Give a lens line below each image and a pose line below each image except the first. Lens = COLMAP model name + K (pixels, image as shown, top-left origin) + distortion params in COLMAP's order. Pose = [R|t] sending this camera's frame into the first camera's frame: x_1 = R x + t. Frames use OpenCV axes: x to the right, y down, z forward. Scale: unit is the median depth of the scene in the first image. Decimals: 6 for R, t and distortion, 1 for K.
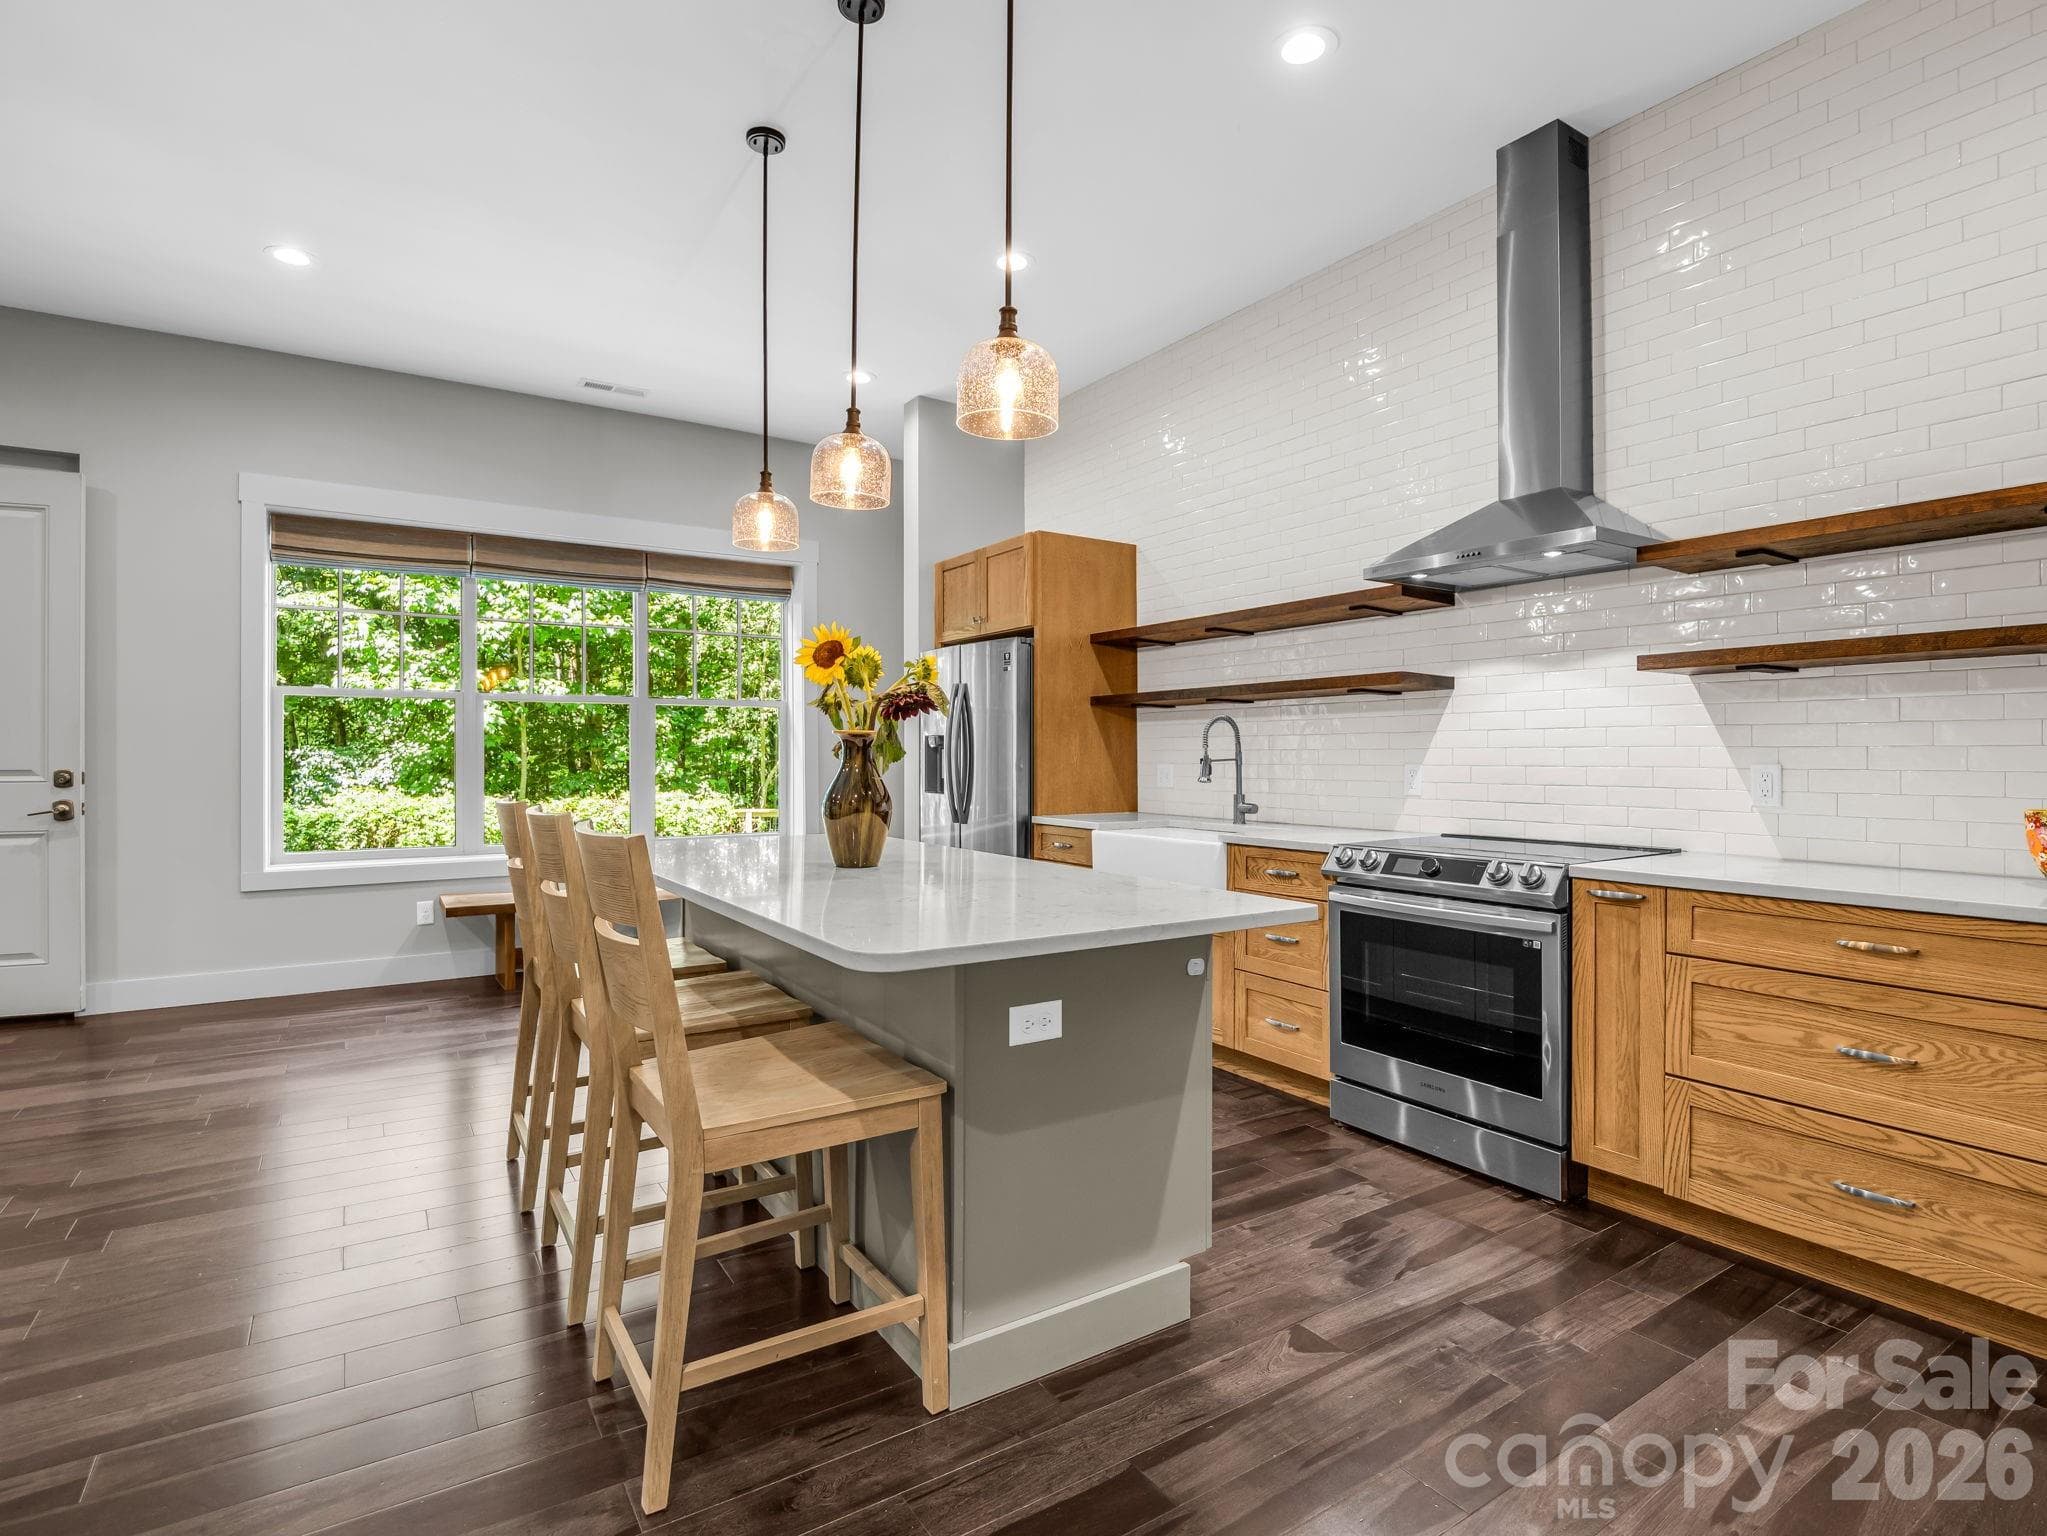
lens RADIAL K [[1007.9, 0, 1029.7], [0, 1007.9, 753.4], [0, 0, 1]] dist [-0.019223, -0.000262]
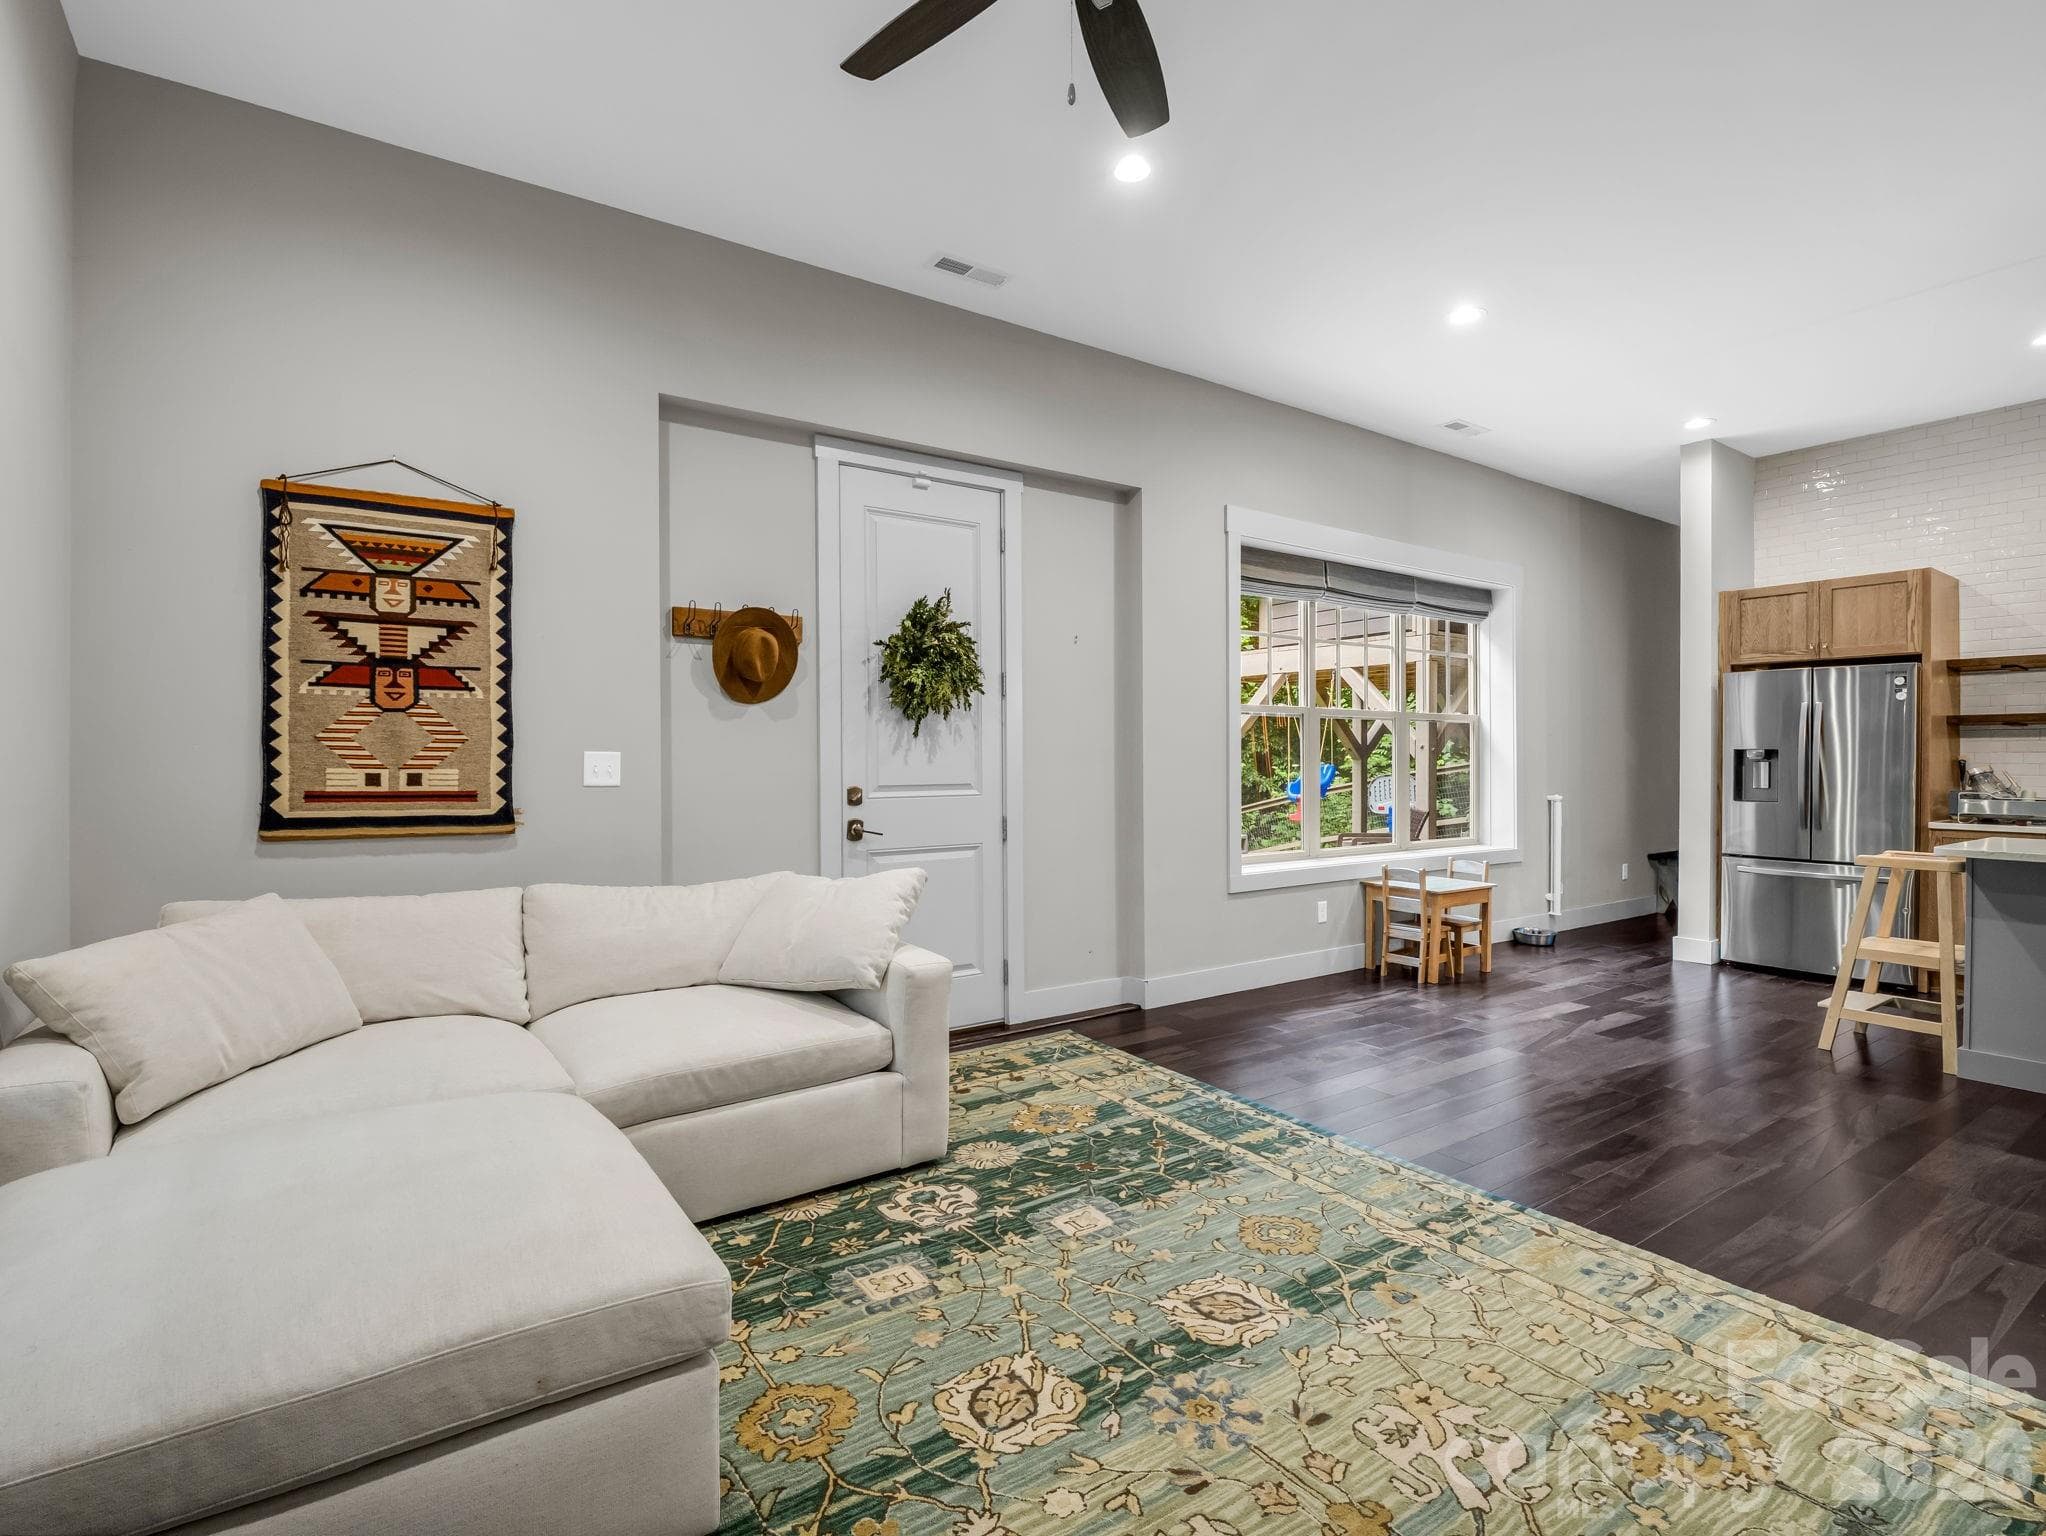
lens RADIAL K [[1007.4, 0, 1029.2], [0, 1007.4, 753.4], [0, 0, 1]] dist [-0.019223, -0.000262]
pose [[0.999182, -0.002886, 0.040324, -1.045638], [0.003134, 0.999977, -0.006097, -0.011014], [-0.040305, 0.006218, 0.999168, -0.060946]]
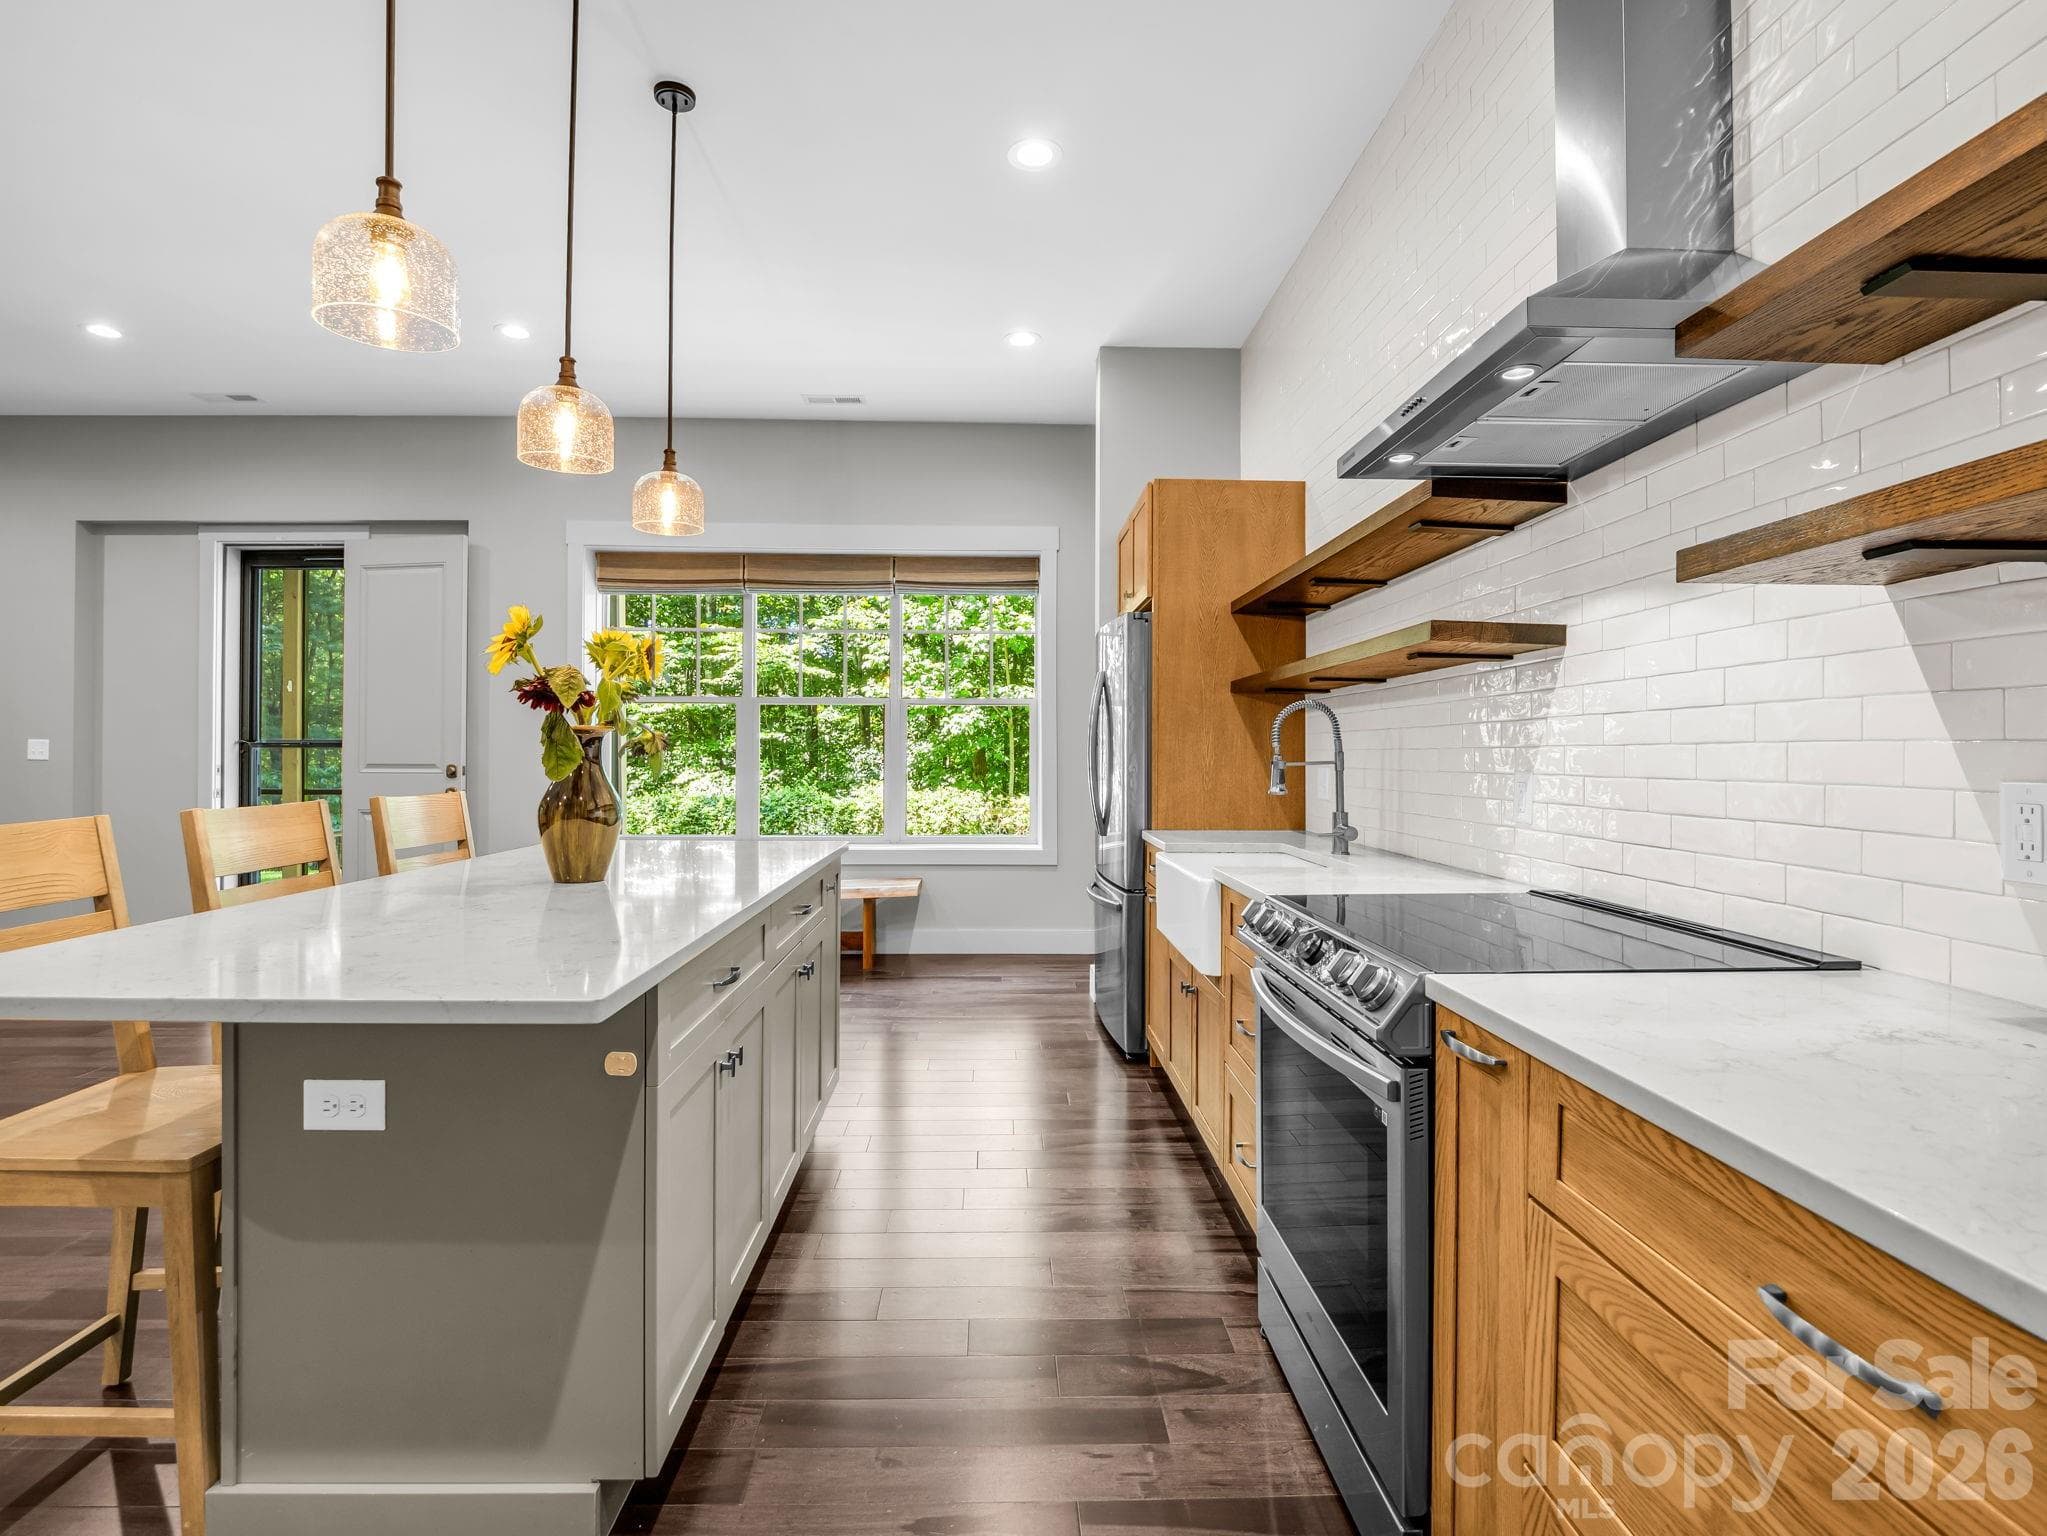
lens RADIAL K [[1007.9, 0, 1029.7], [0, 1007.9, 753.4], [0, 0, 1]] dist [-0.019223, -0.000262]
pose [[0.860255, 0.002302, -0.509858, 0.328881], [-0.002697, 0.999996, -0.000035, 0.000361], [0.509856, 0.001406, 0.860258, 0.243434]]
